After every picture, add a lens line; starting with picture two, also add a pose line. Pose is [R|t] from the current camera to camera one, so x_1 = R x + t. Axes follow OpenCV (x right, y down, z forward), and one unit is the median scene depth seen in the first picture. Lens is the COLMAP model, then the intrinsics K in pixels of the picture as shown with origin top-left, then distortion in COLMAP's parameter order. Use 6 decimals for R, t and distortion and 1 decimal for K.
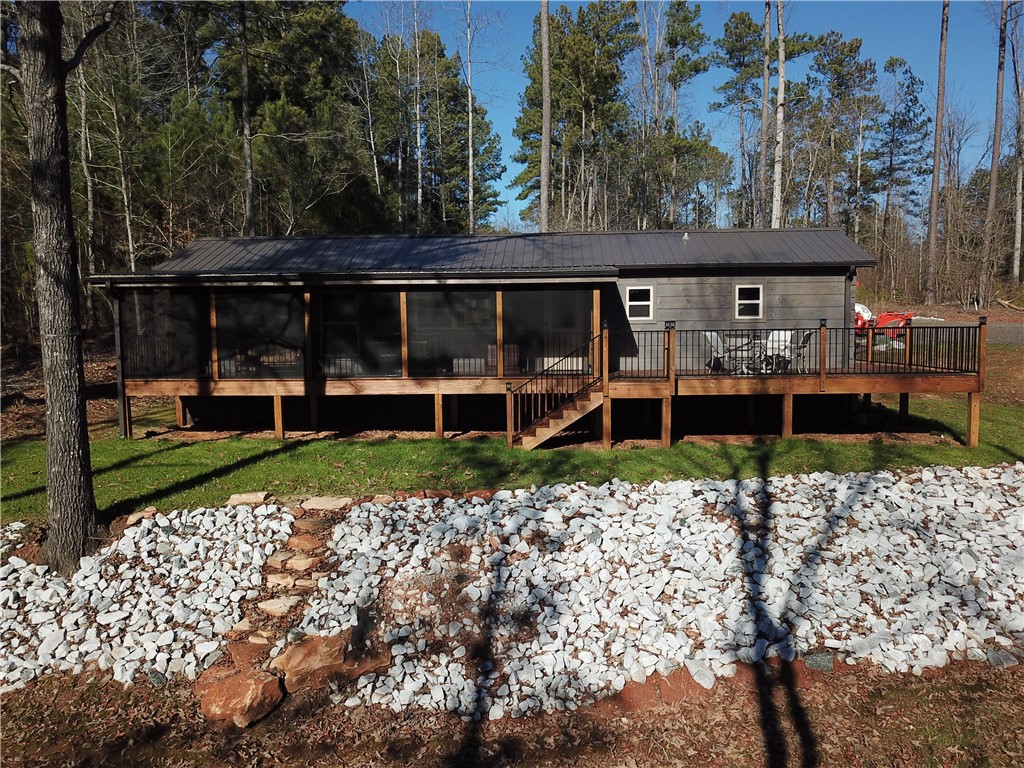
lens RADIAL K [[780.8, 0, 512.0], [0, 780.8, 384.0], [0, 0, 1]] dist [0.001471, -0.000280]
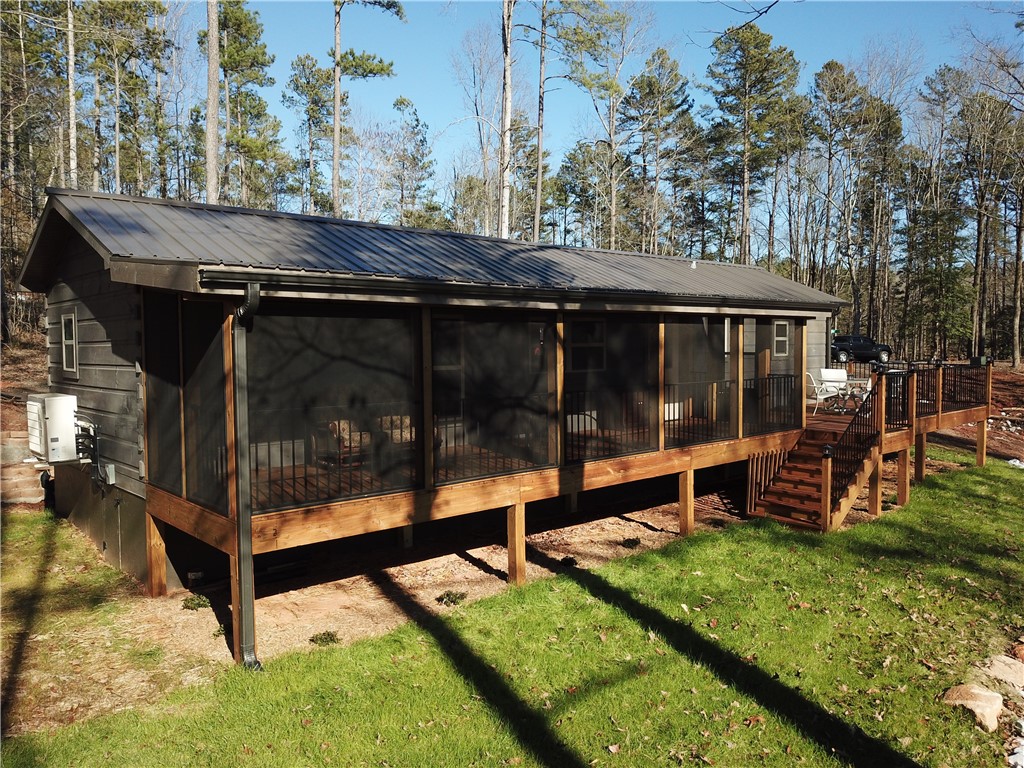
lens RADIAL K [[780.8, 0, 512.0], [0, 780.8, 384.0], [0, 0, 1]] dist [0.001471, -0.000280]
pose [[0.719093, -0.029521, 0.694287, -0.641283], [0.042531, 0.999094, -0.001569, -0.064153], [-0.693611, 0.030657, 0.719697, 0.546633]]
